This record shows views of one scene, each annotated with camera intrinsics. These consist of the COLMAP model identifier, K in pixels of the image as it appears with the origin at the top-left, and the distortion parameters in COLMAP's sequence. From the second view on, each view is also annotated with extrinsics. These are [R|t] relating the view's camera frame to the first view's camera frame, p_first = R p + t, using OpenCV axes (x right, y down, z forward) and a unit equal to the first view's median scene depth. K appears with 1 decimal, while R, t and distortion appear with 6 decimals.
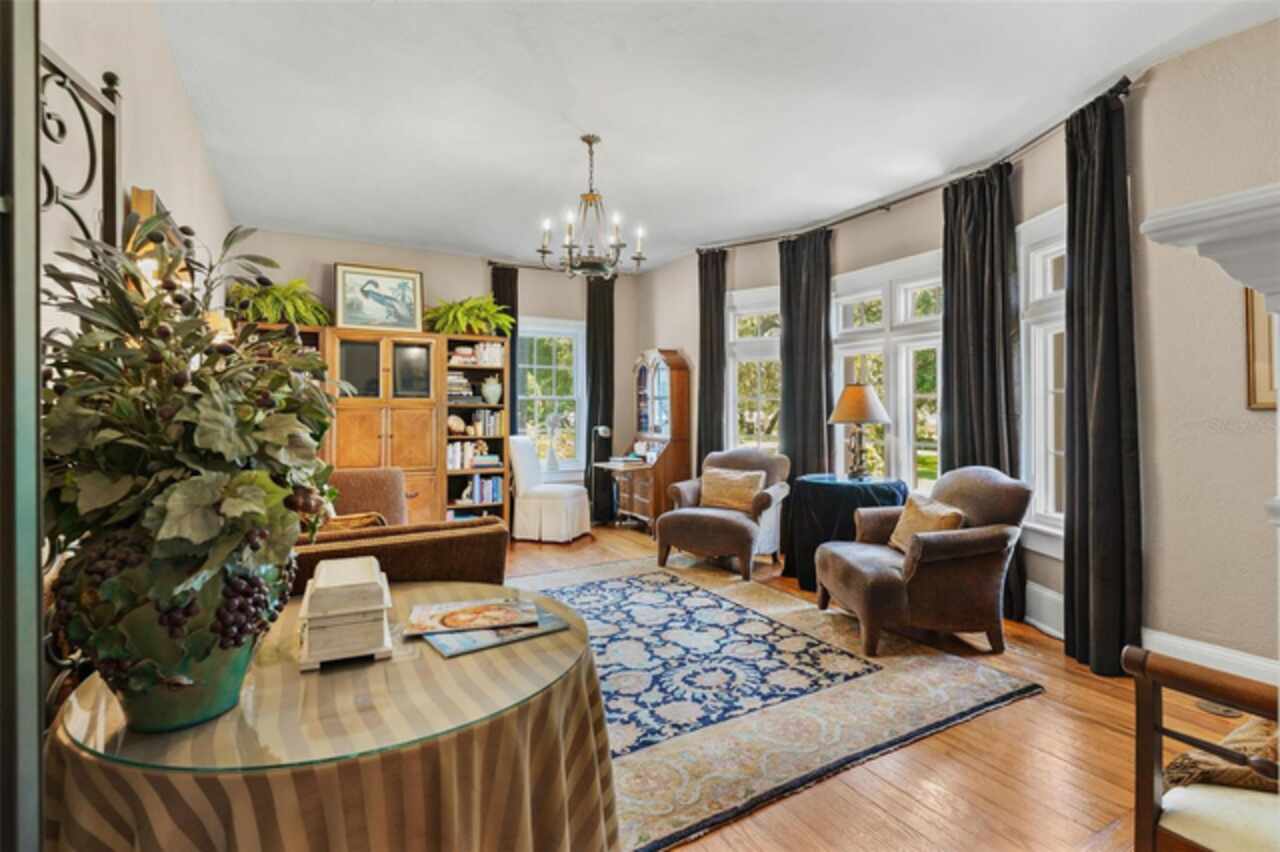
lens RADIAL K [[616.7, 0, 641.6], [0, 616.7, 407.1], [0, 0, 1]] dist [-0.000825, 0.000194]
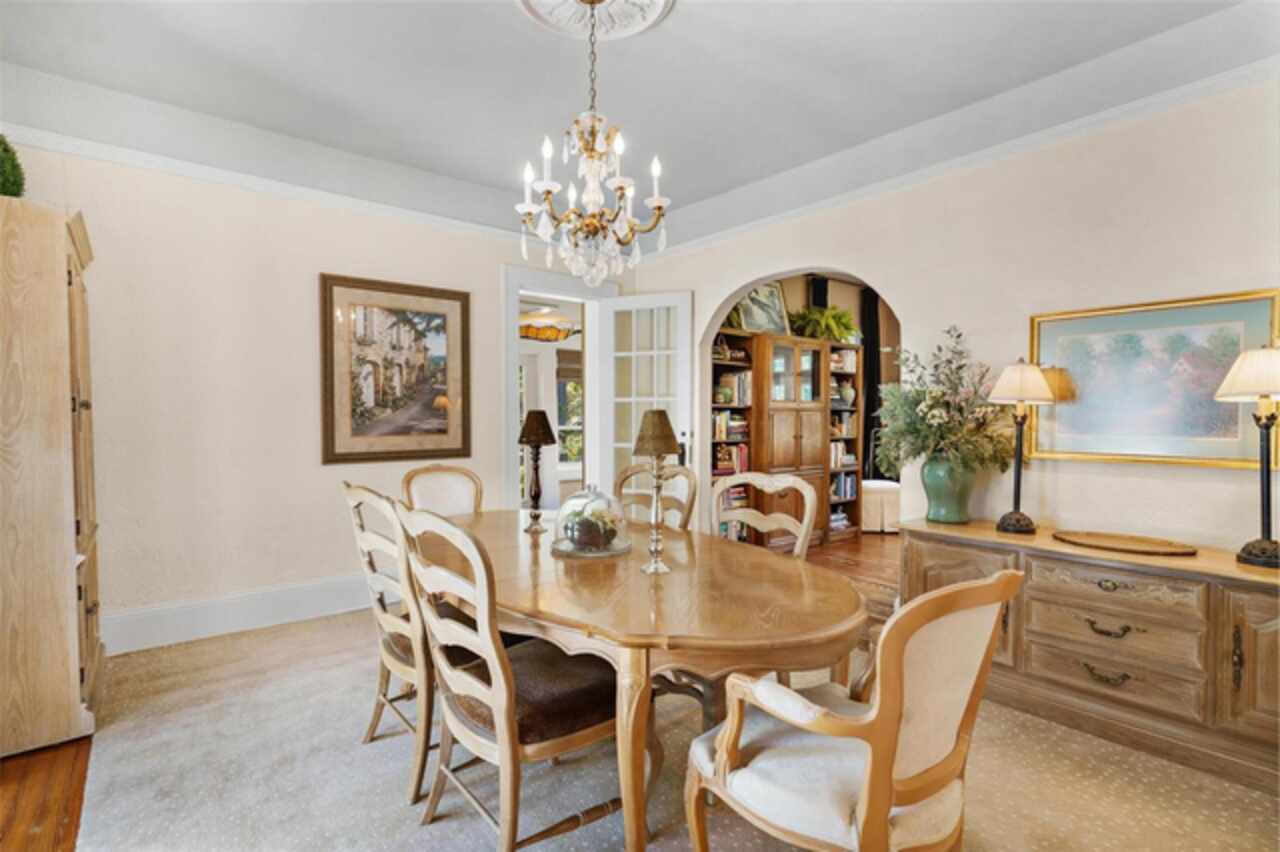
lens RADIAL K [[614.6, 0, 640.0], [0, 614.6, 428.2], [0, 0, 1]] dist [-0.000860, 0.000333]
pose [[0.984300, -0.002654, 0.176485, -1.265092], [-0.001804, 0.999684, 0.025092, 0.009161], [-0.176495, -0.025016, 0.983984, 0.011312]]
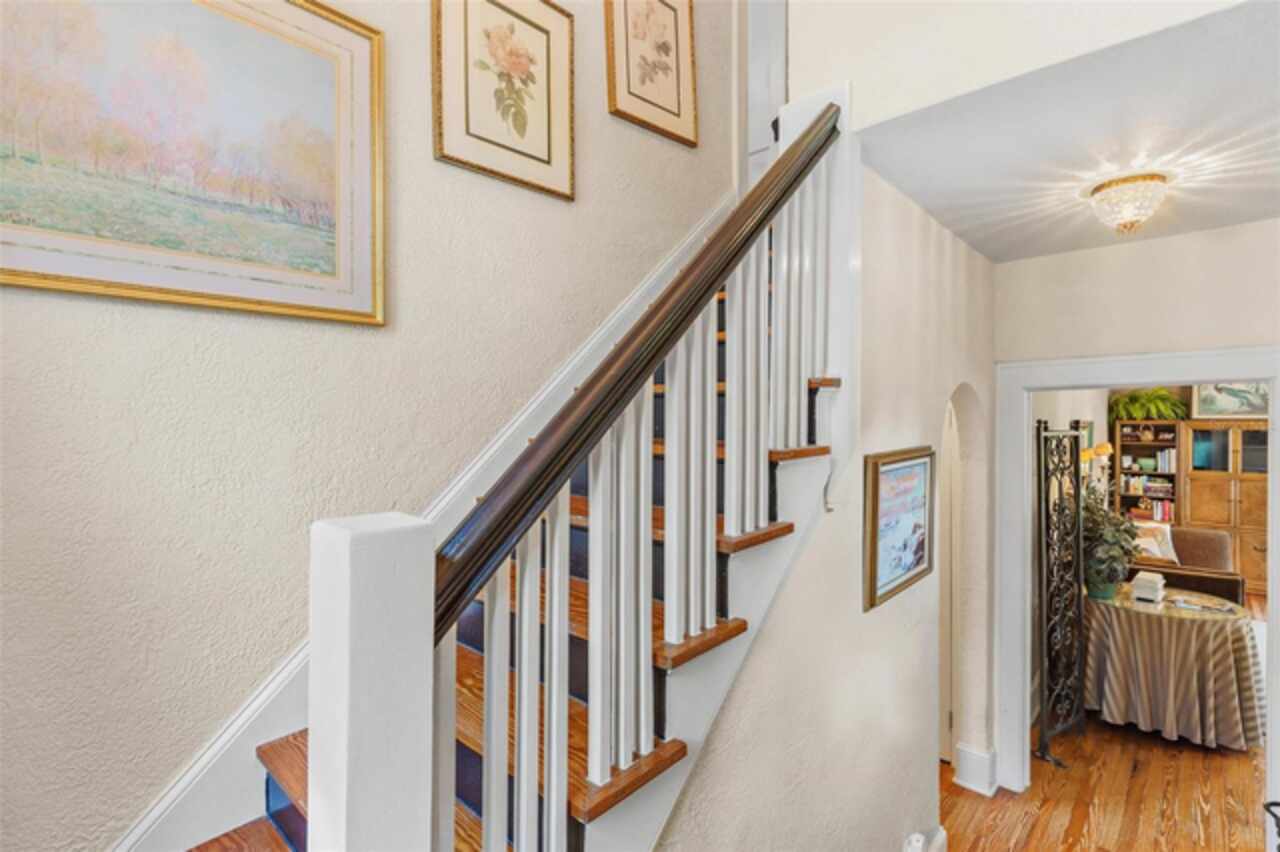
lens RADIAL K [[605.7, 0, 640.0], [0, 605.7, 419.5], [0, 0, 1]] dist [0.000097, 0.000066]
pose [[0.314299, 0.004299, -0.949314, 0.615888], [0.008693, 0.999935, 0.007406, -0.218237], [0.949284, -0.010580, 0.314241, -0.916626]]
